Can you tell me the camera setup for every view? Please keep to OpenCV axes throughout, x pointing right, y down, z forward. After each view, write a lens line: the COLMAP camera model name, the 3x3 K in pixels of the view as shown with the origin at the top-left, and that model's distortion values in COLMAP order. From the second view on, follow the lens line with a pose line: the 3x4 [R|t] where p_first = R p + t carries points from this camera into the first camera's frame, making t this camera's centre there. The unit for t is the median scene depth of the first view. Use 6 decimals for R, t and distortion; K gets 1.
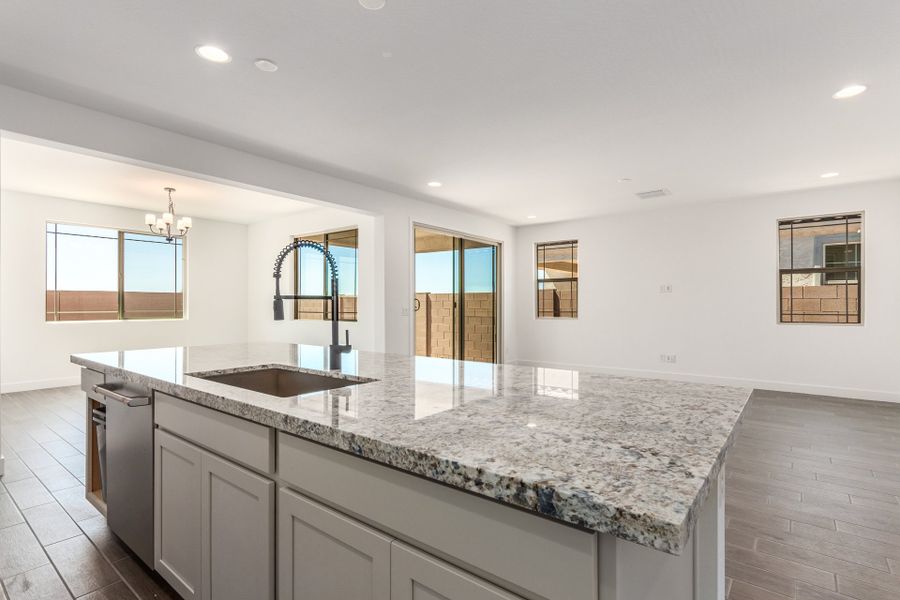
lens RADIAL K [[438.1, 0, 453.0], [0, 438.1, 303.4], [0, 0, 1]] dist [0.001120, -0.000159]
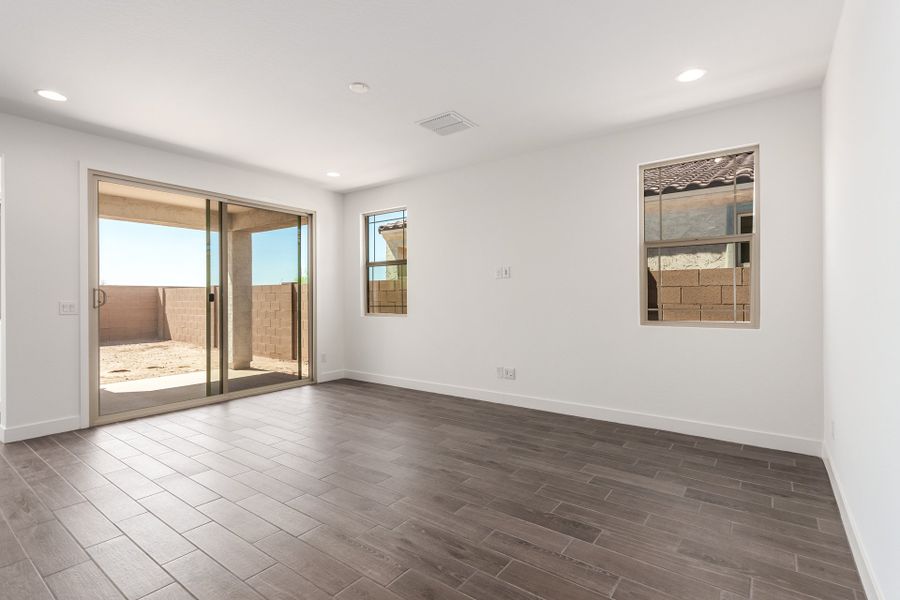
lens RADIAL K [[428.2, 0, 455.5], [0, 428.2, 298.0], [0, 0, 1]] dist [0.001792, 0.002802]
pose [[0.999533, -0.004404, 0.030241, 0.385788], [0.004204, 0.999969, 0.006676, 0.000788], [-0.030269, -0.006546, 0.999520, 0.317978]]
